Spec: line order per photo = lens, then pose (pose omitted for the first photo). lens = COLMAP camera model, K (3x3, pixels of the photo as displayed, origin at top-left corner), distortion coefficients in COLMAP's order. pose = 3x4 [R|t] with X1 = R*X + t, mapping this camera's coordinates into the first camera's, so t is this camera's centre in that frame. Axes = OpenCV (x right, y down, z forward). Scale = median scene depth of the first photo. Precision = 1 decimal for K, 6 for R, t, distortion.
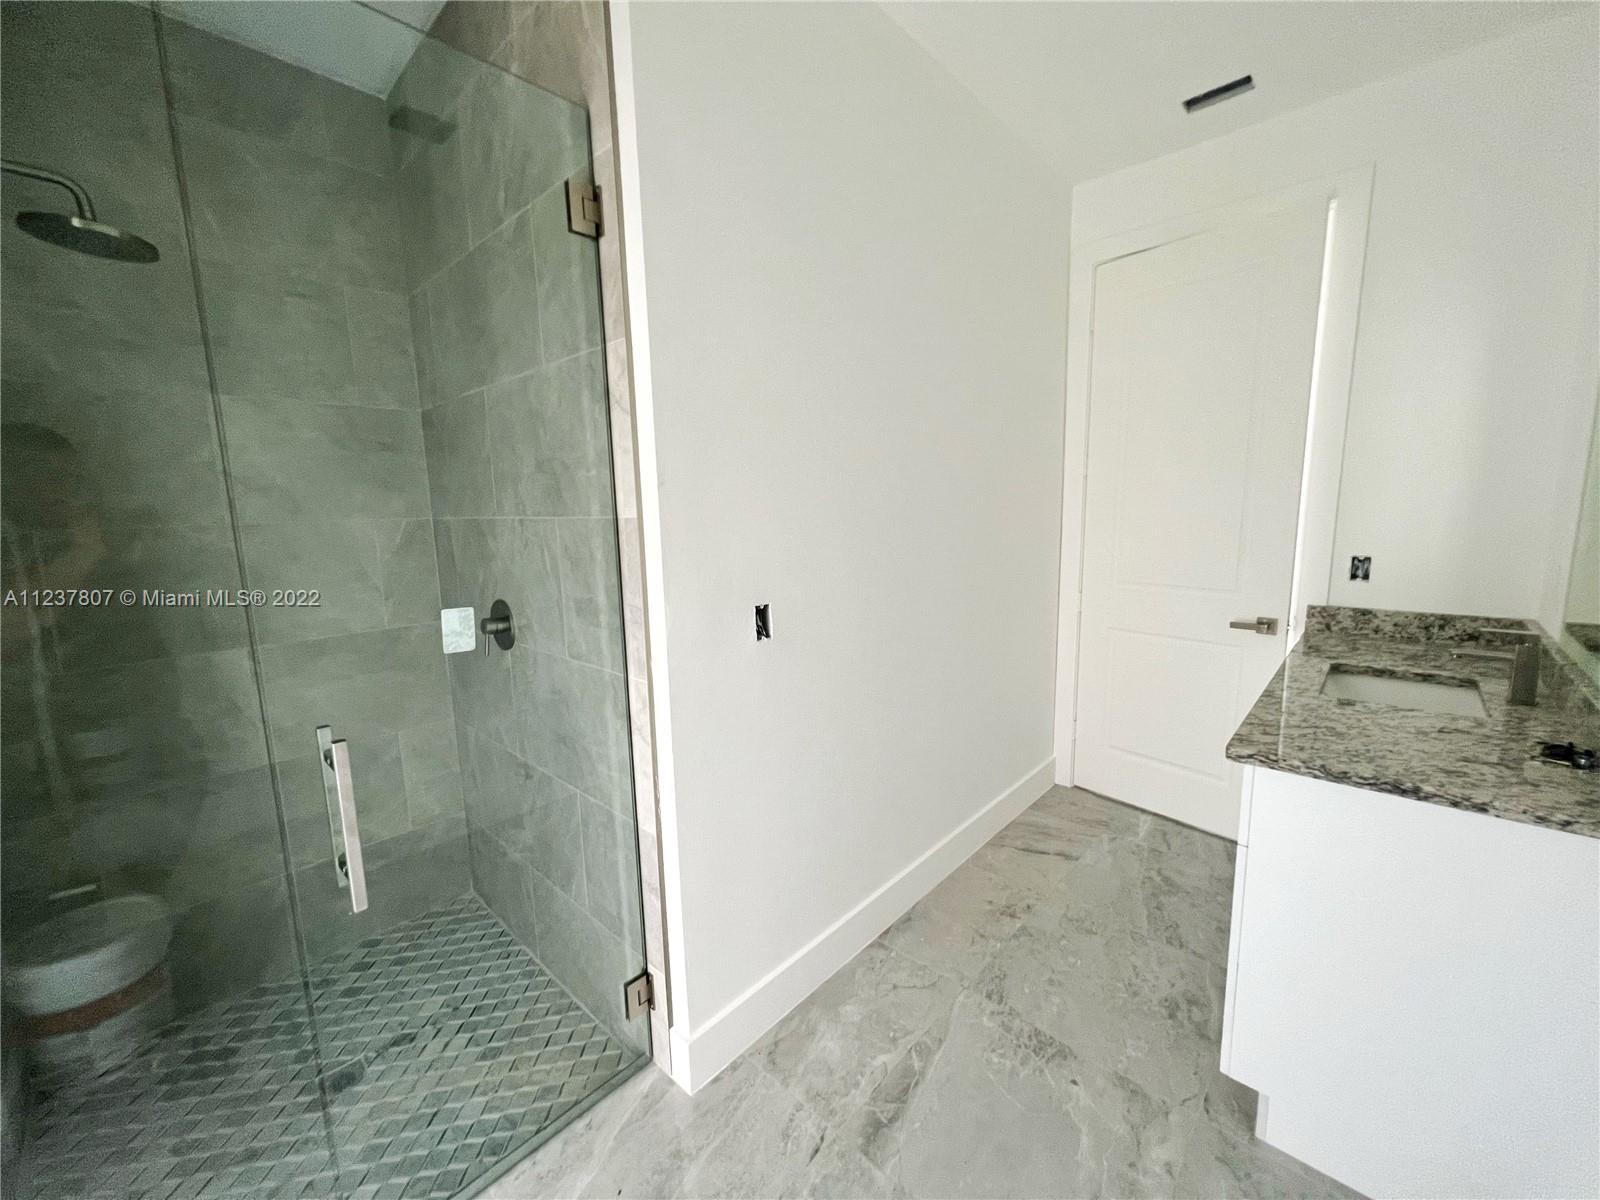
lens RADIAL K [[631.7, 0, 800.0], [0, 631.7, 600.0], [0, 0, 1]] dist [-0.000447, -0.000260]
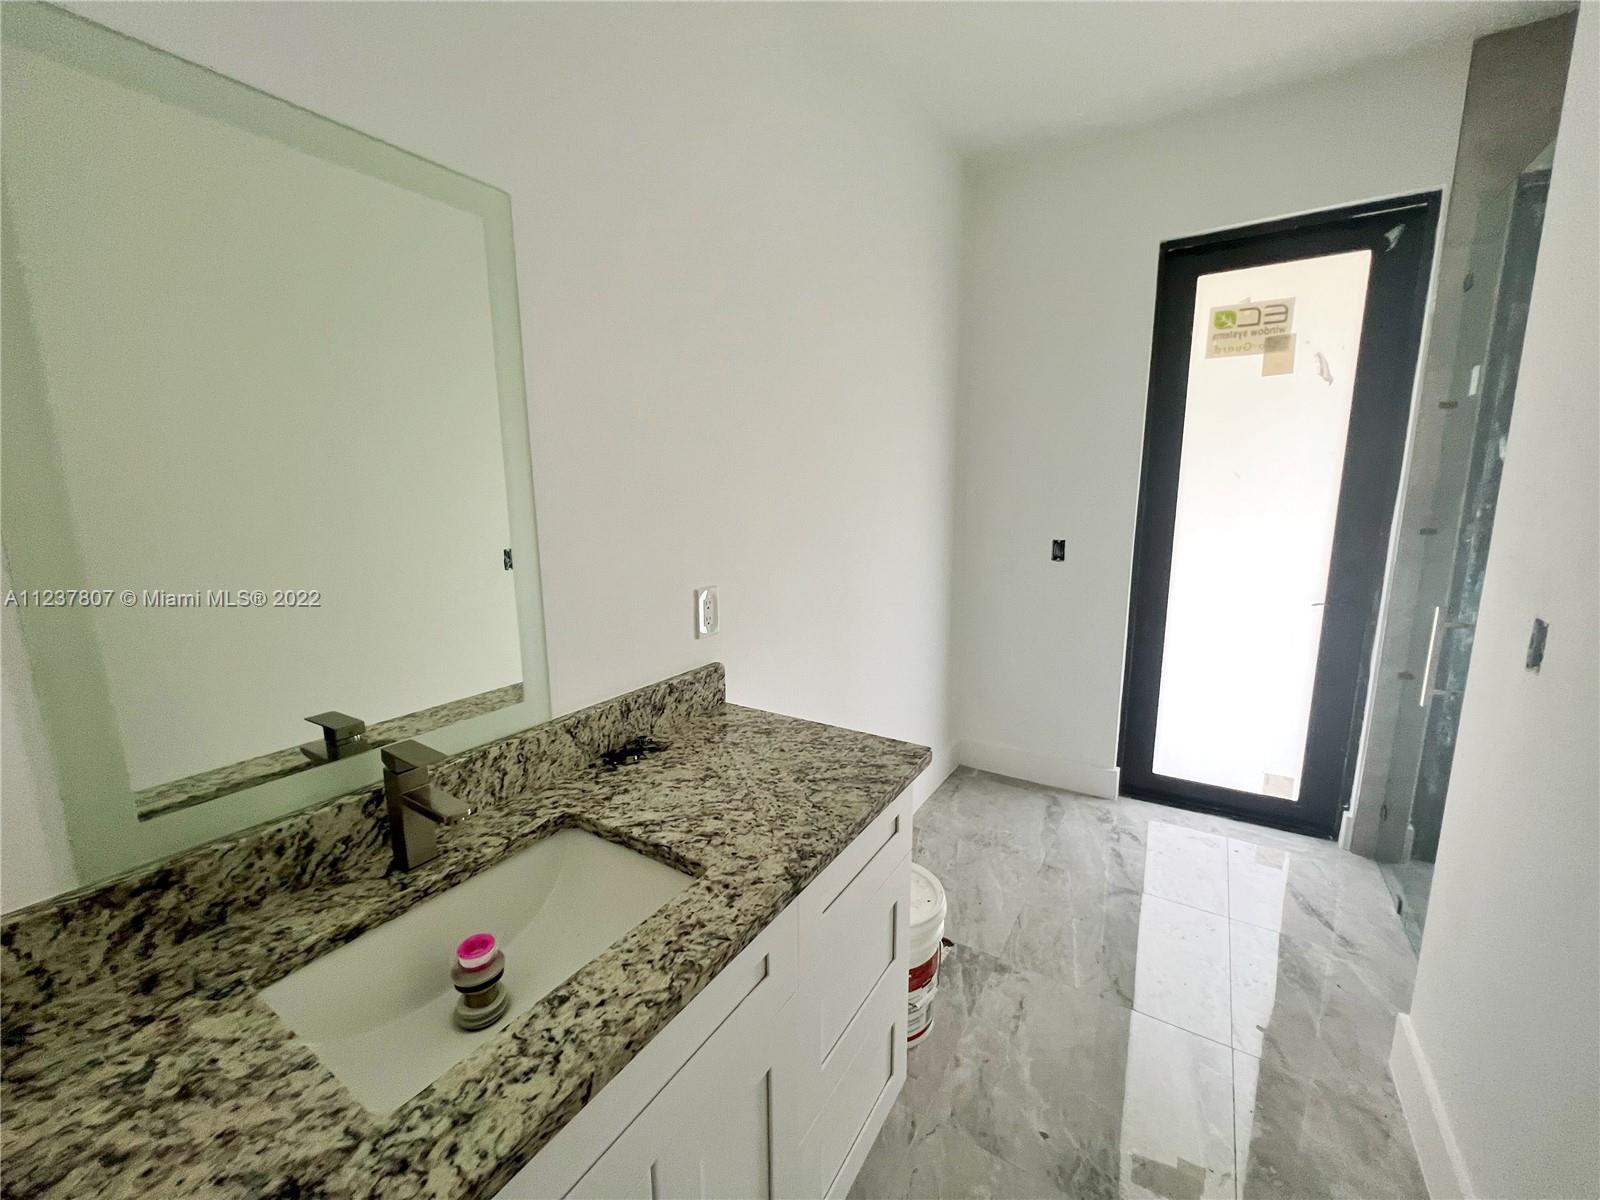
lens RADIAL K [[631.7, 0, 800.0], [0, 631.7, 600.0], [0, 0, 1]] dist [-0.000447, -0.000260]
pose [[-0.982691, 0.070520, -0.171305, 1.000659], [0.011808, 0.946674, 0.321976, -0.287756], [0.184875, 0.314380, -0.931121, 1.750062]]
